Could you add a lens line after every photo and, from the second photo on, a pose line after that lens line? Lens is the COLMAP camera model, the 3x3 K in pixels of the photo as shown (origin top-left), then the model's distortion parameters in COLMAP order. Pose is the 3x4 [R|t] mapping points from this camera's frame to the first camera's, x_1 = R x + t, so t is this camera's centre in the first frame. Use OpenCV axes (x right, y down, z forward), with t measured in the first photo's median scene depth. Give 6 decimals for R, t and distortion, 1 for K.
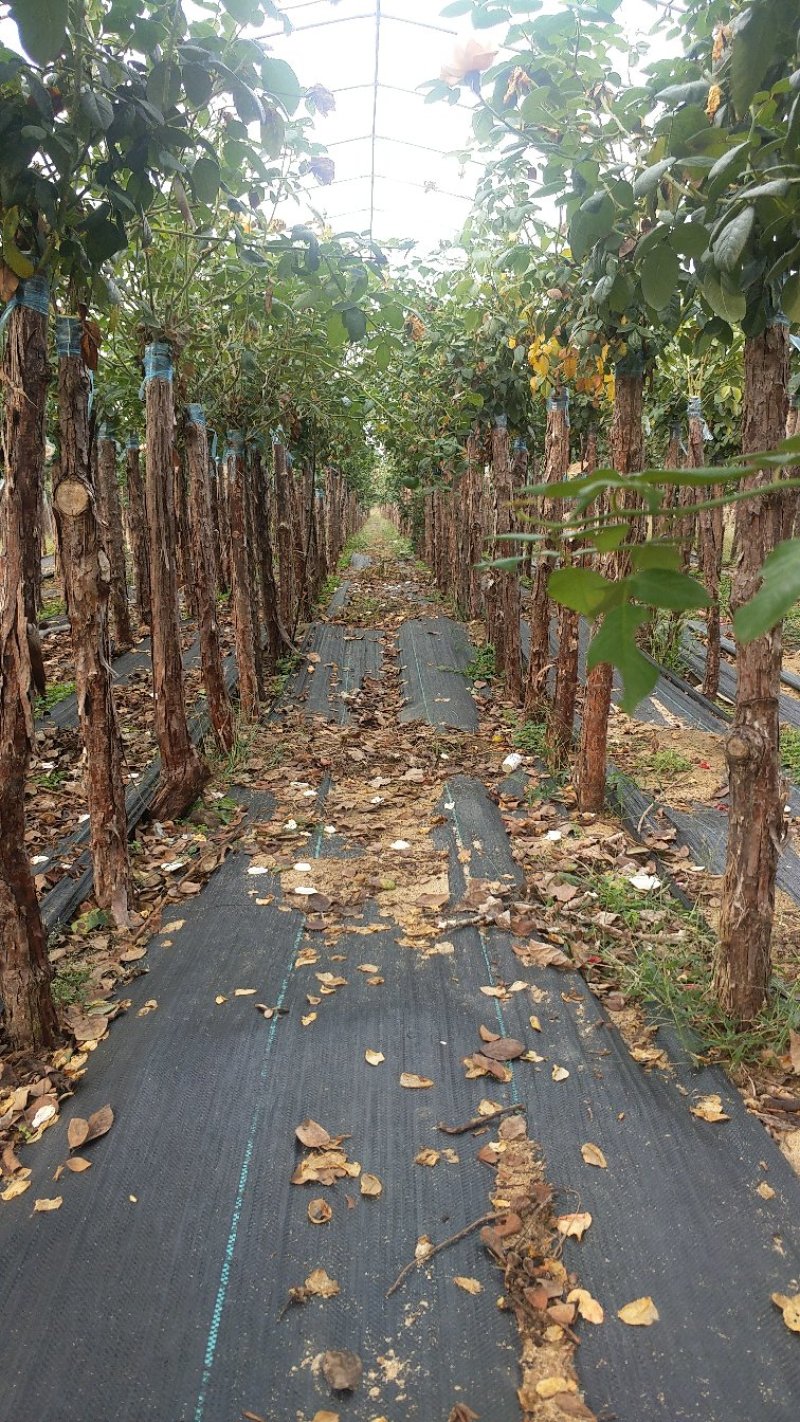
lens RADIAL K [[566.1, 0, 399.0], [0, 566.1, 732.0], [0, 0, 1]] dist [-0.025998, 0.000355]
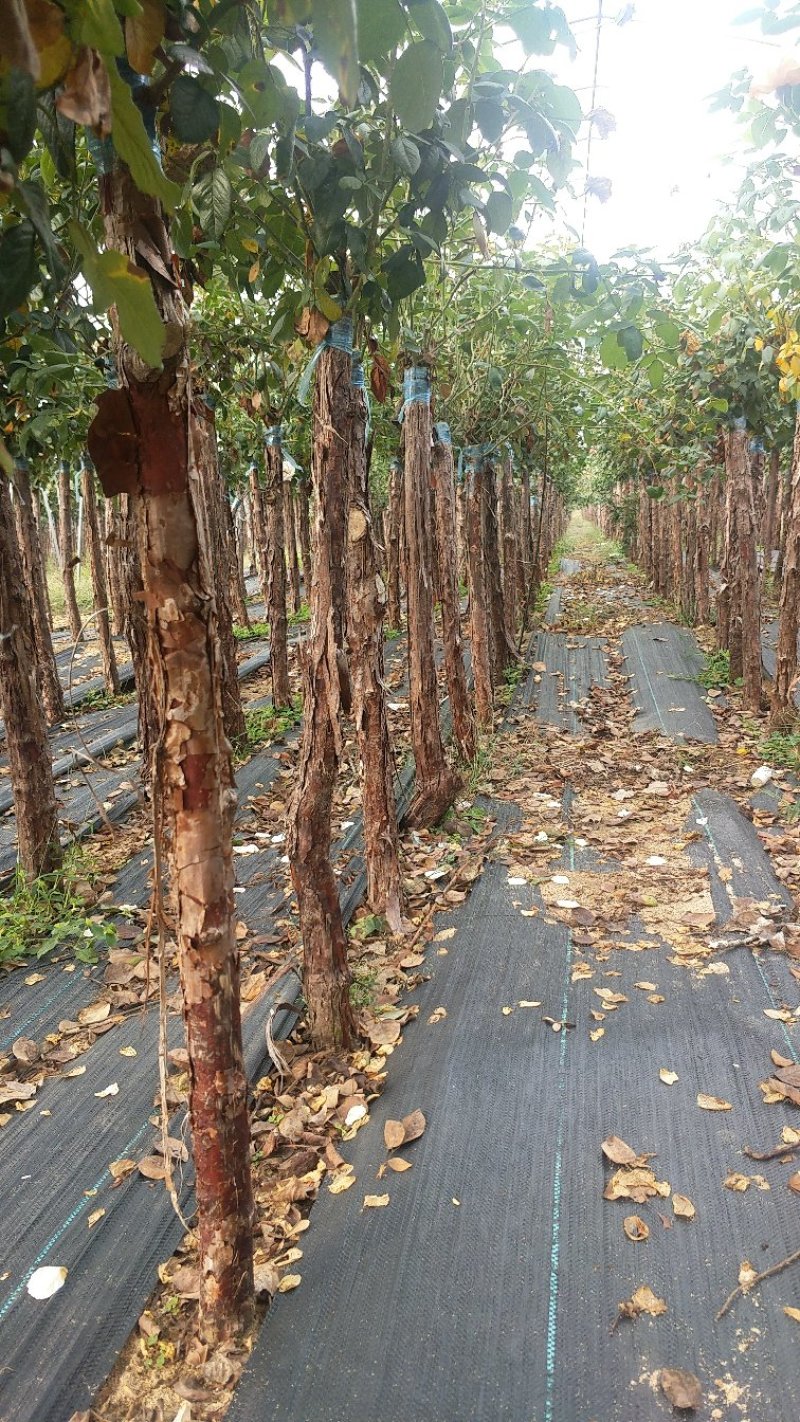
lens RADIAL K [[580.4, 0, 400.4], [0, 580.4, 711.1], [0, 0, 1]] dist [-0.020838, -0.000375]
pose [[0.993253, 0.005546, -0.115837, -0.354969], [-0.005575, 0.999984, 0.000071, -0.065334], [0.115835, 0.000575, 0.993268, -0.067787]]
